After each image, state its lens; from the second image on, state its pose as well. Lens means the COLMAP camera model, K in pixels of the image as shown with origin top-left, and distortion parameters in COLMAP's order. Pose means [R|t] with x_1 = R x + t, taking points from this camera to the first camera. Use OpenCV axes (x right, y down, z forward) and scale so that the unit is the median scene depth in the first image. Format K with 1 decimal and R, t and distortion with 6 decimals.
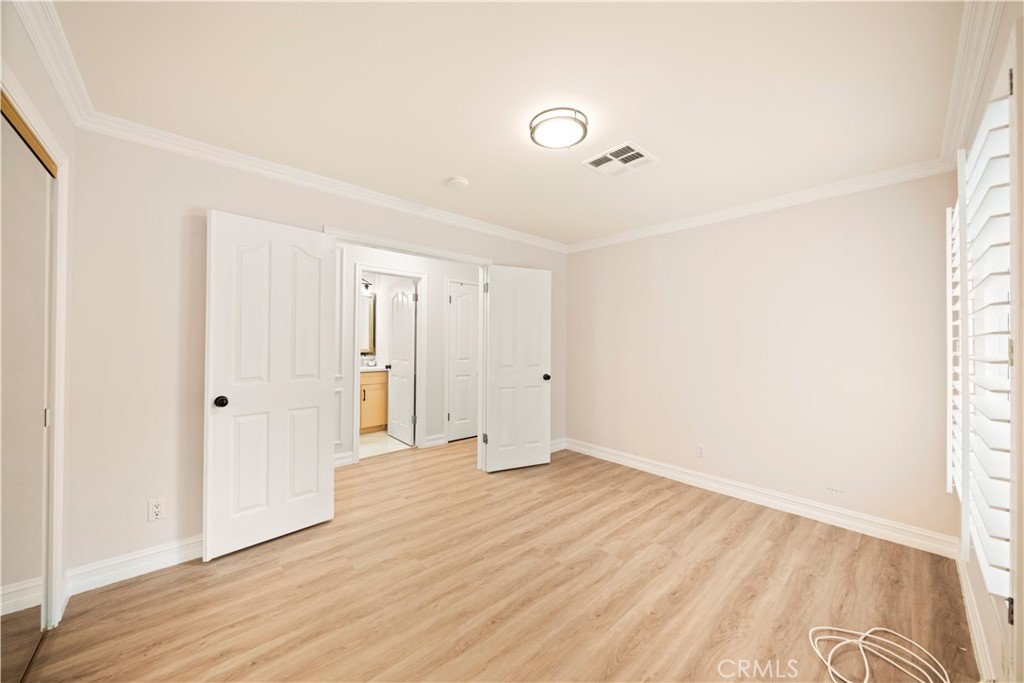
lens RADIAL K [[361.7, 0, 512.0], [0, 361.7, 341.5], [0, 0, 1]] dist [0.000594, 0.000031]
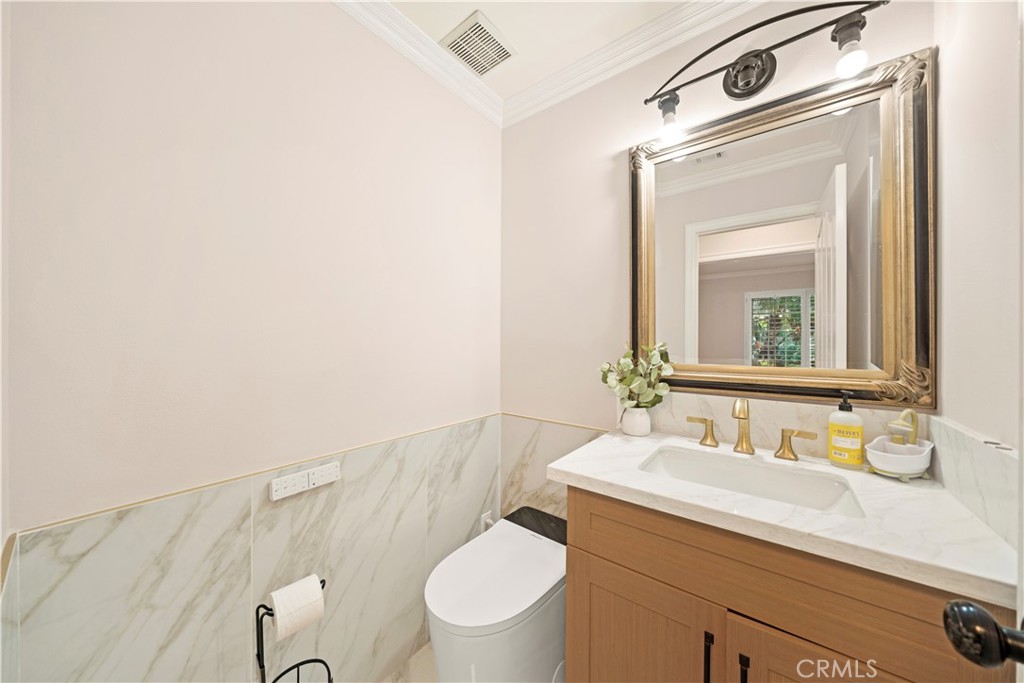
lens RADIAL K [[350.2, 0, 512.0], [0, 350.2, 341.5], [0, 0, 1]] dist [-0.001444, -0.000044]
pose [[0.166696, -0.010560, -0.985952, -0.255961], [0.006544, 0.999932, -0.009603, 0.006416], [0.985987, -0.004852, 0.166754, 0.794036]]
